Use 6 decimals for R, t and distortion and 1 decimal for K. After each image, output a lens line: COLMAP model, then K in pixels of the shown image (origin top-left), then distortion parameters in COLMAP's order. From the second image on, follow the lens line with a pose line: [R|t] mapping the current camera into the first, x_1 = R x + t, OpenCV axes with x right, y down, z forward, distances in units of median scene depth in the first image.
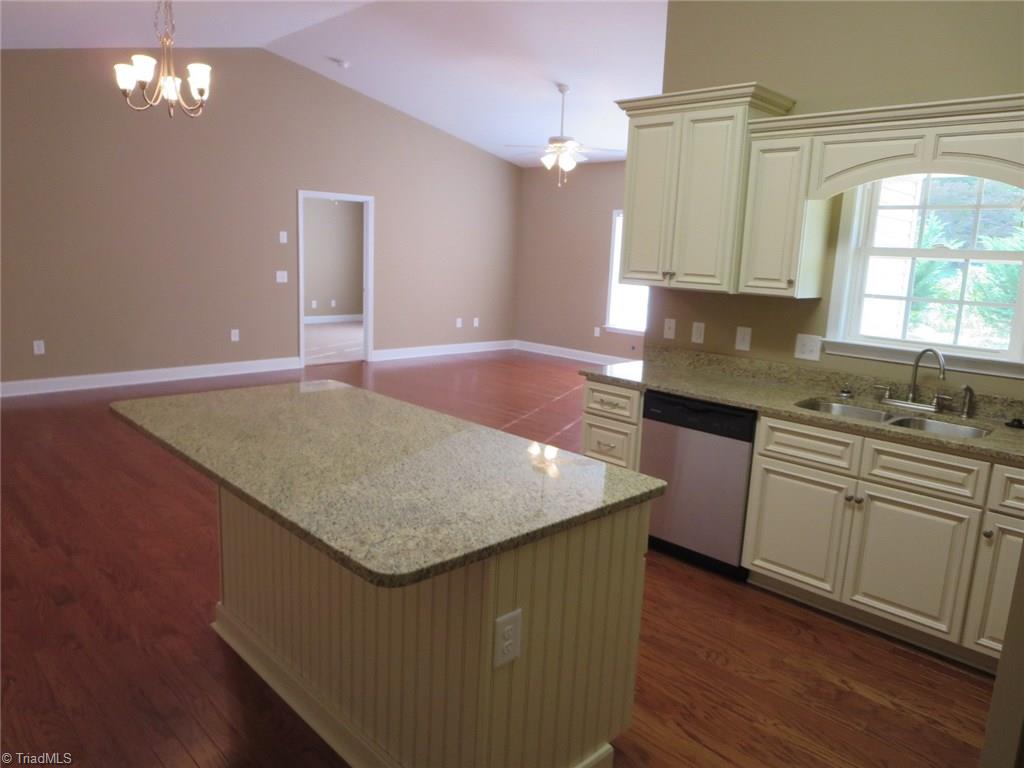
lens RADIAL K [[717.3, 0, 512.0], [0, 717.3, 384.0], [0, 0, 1]] dist [-0.033280, 0.001146]
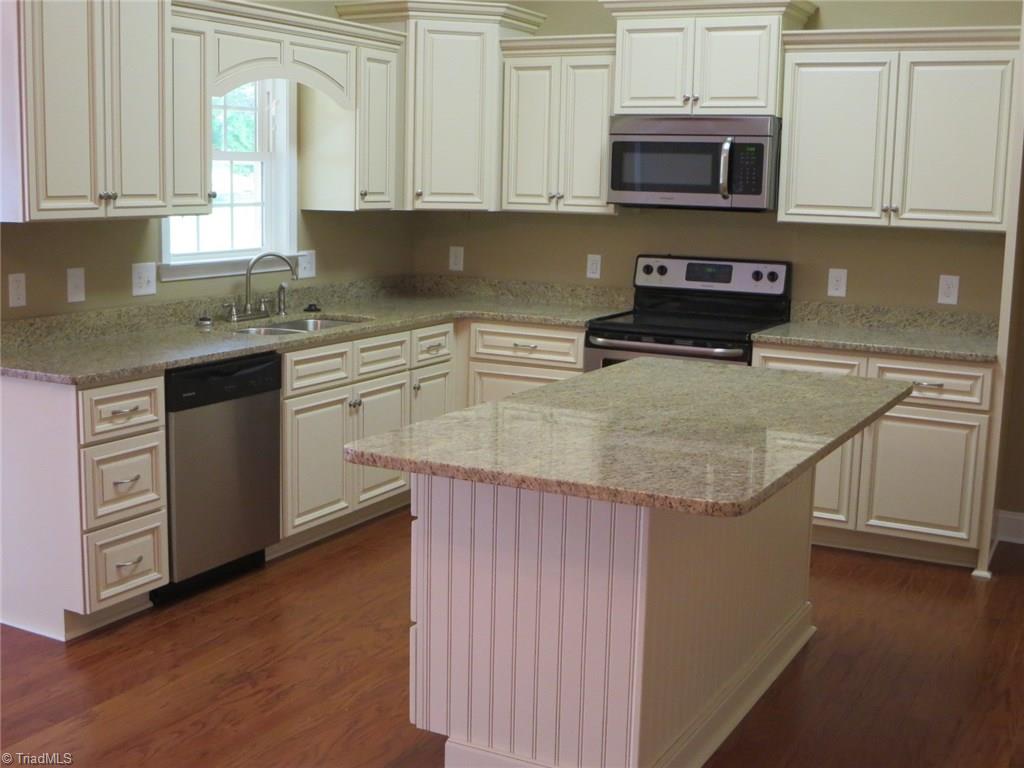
lens RADIAL K [[1254.1, 0, 496.7], [0, 1254.1, 385.0], [0, 0, 1]] dist [-0.176114, 0.284961]
pose [[-0.296442, -0.202891, 0.933251, -1.118713], [0.144022, 0.956503, 0.253693, -0.259495], [-0.944129, 0.209614, -0.254327, 1.140295]]
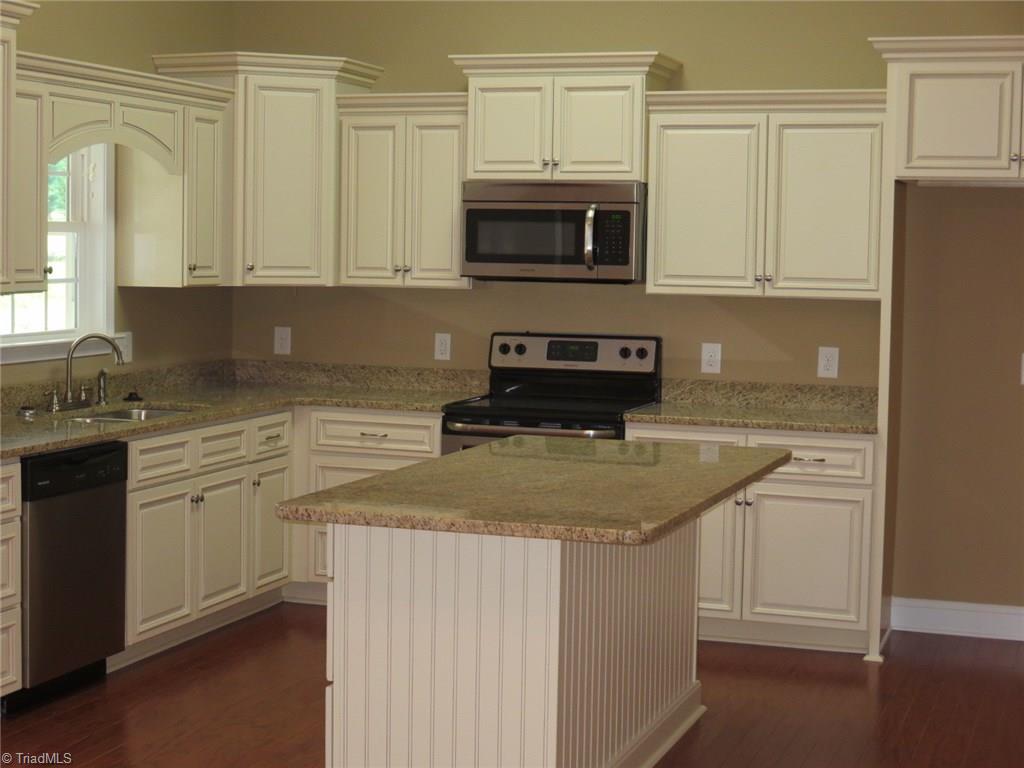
lens RADIAL K [[1780.8, 0, 512.0], [0, 1780.8, 384.0], [0, 0, 1]] dist [-0.151921, 0.066398]
pose [[-0.449095, -0.117889, 0.885673, -1.545045], [0.130318, 0.972014, 0.195461, -0.340009], [-0.883929, 0.203200, -0.421163, 1.426500]]
